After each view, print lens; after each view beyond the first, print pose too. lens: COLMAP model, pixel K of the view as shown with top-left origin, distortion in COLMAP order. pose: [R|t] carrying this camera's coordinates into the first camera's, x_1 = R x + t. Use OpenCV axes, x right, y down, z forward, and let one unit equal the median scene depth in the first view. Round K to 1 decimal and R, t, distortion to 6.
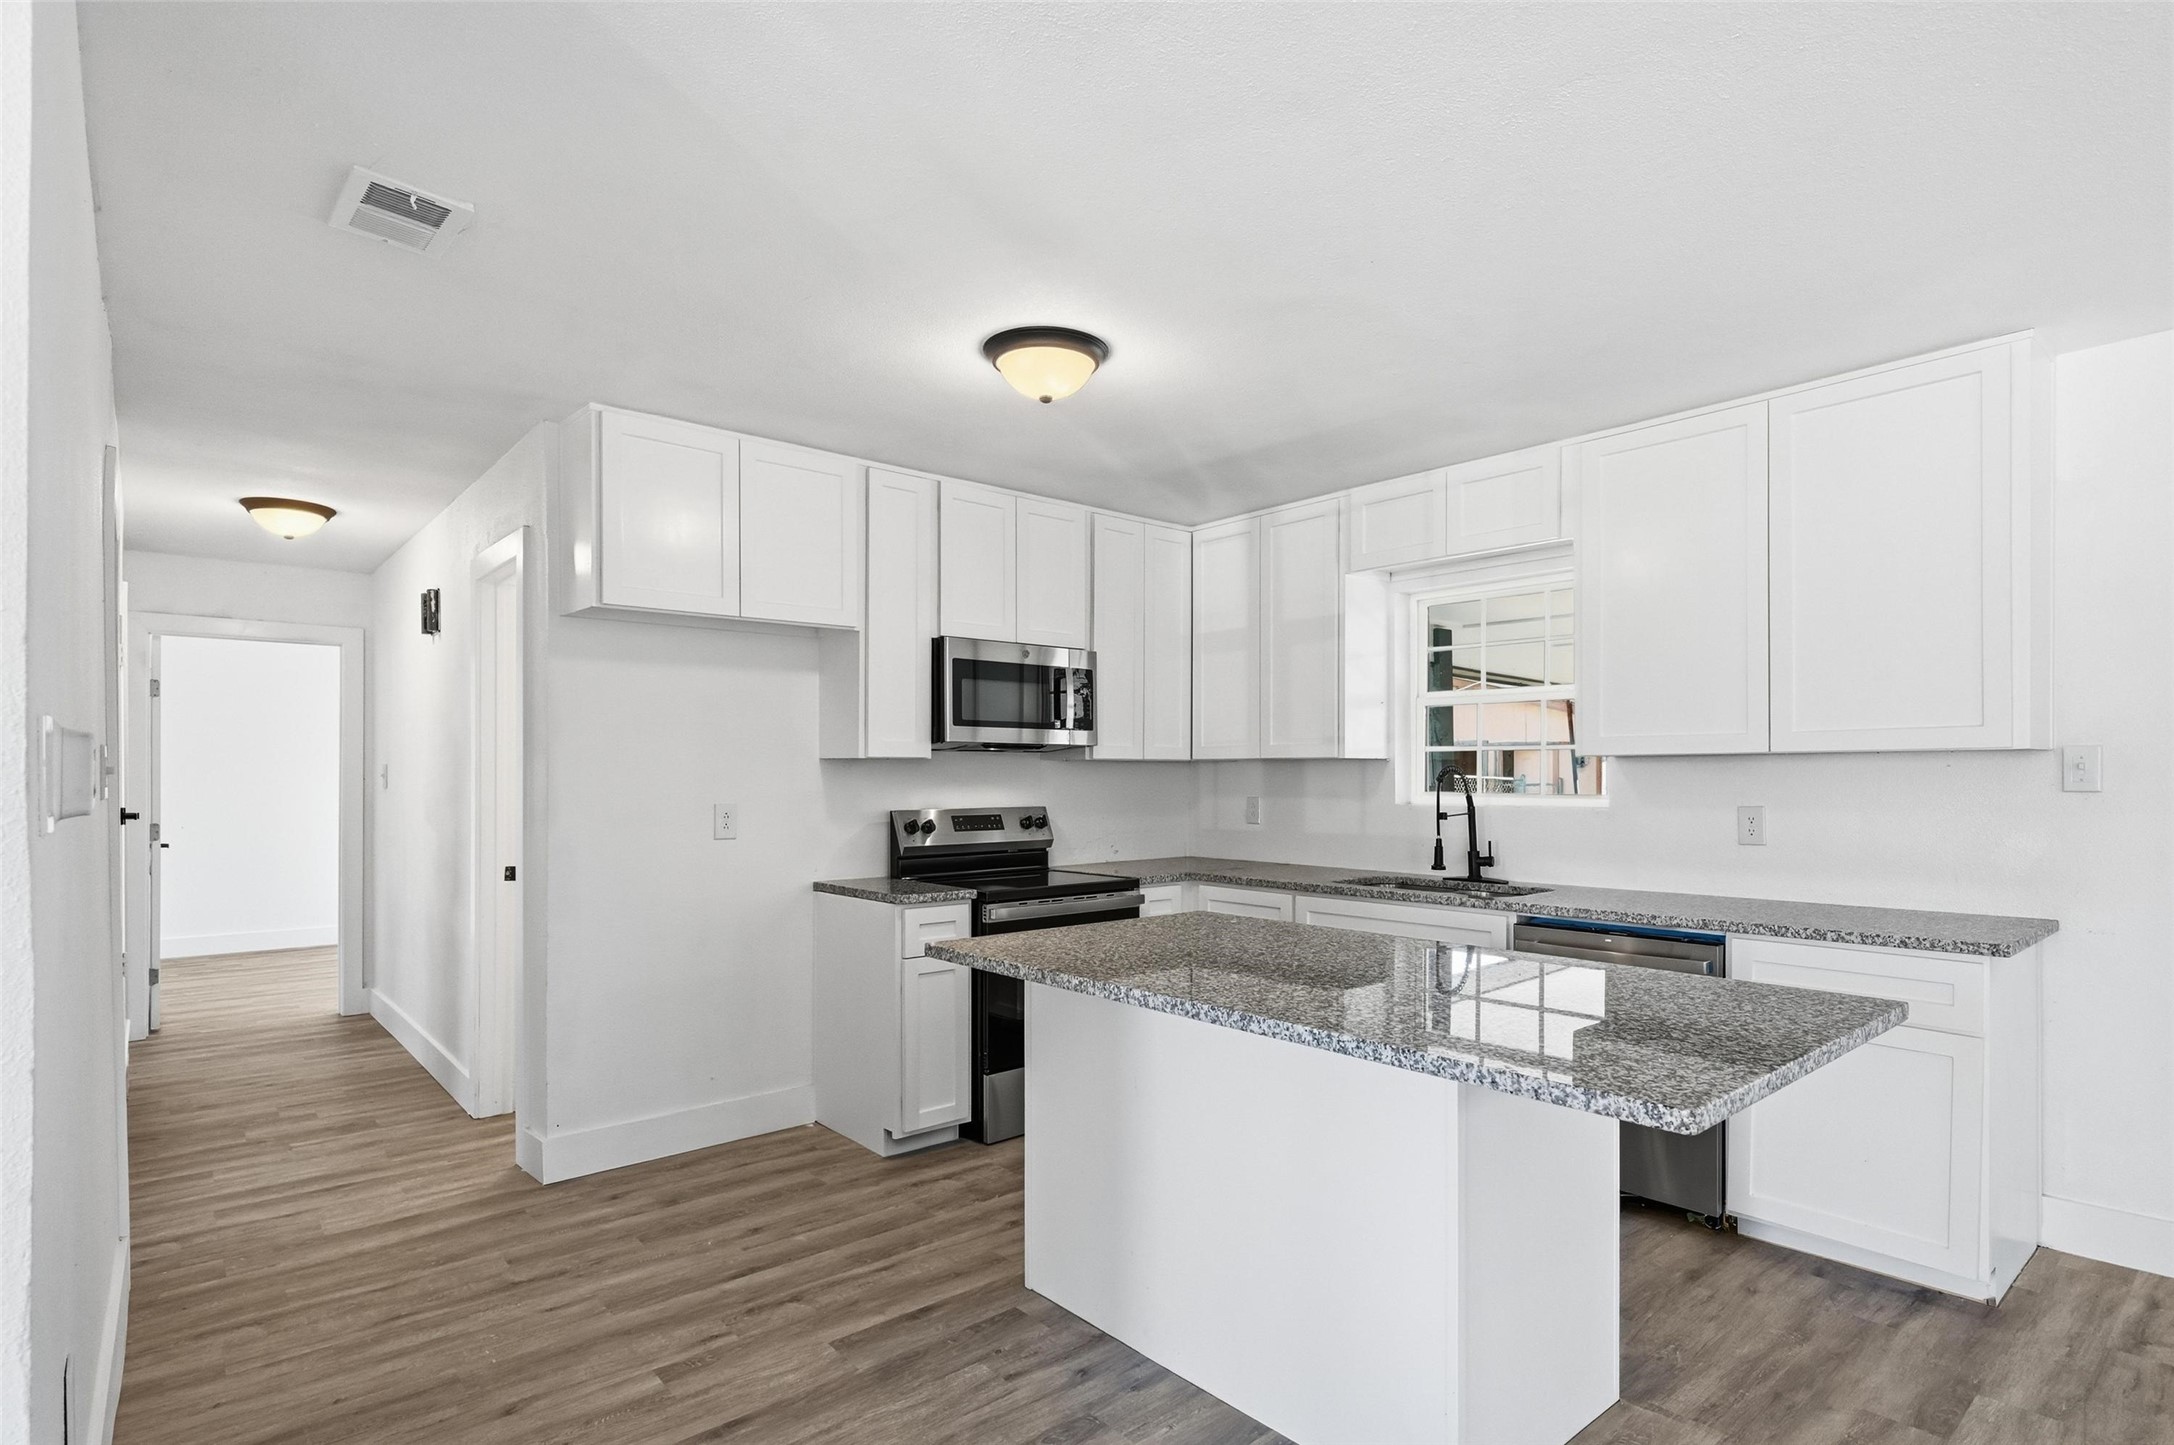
lens RADIAL K [[1109.4, 0, 1137.3], [0, 1109.4, 772.2], [0, 0, 1]] dist [-0.003603, 0.000417]
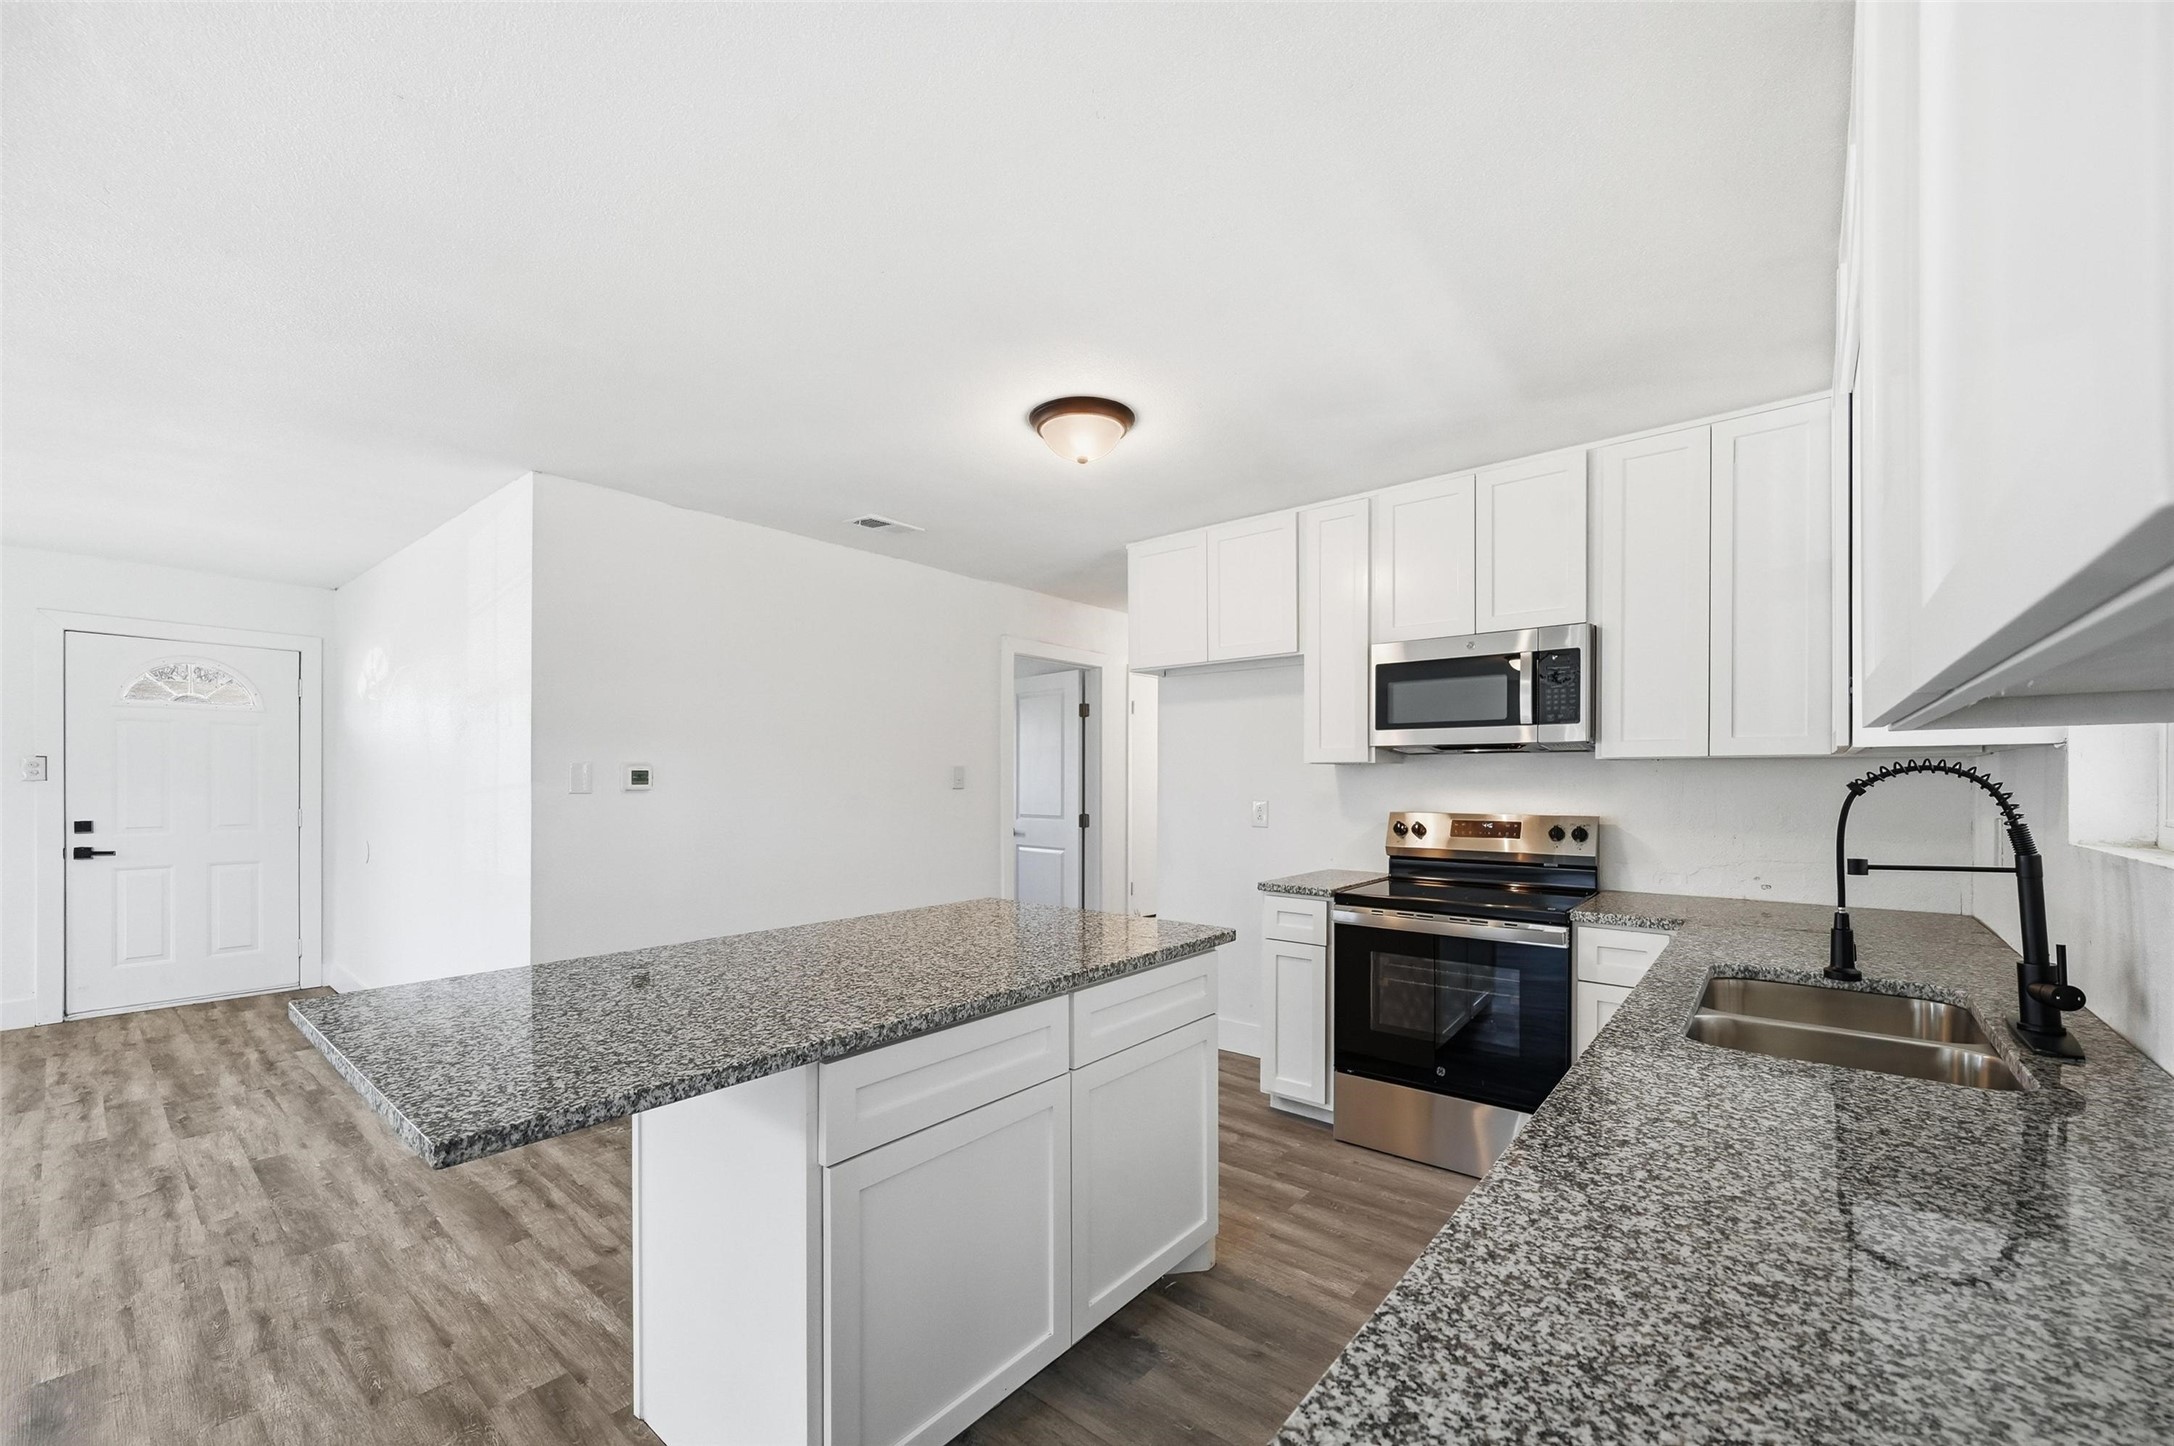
lens RADIAL K [[863.0, 0, 1077.0], [0, 863.0, 766.5], [0, 0, 1]] dist [-0.002250, 0.000618]
pose [[0.138375, -0.012405, -0.990302, 0.578781], [0.003016, 0.999922, -0.012105, 0.000388], [0.990375, -0.001311, 0.138401, 0.605324]]
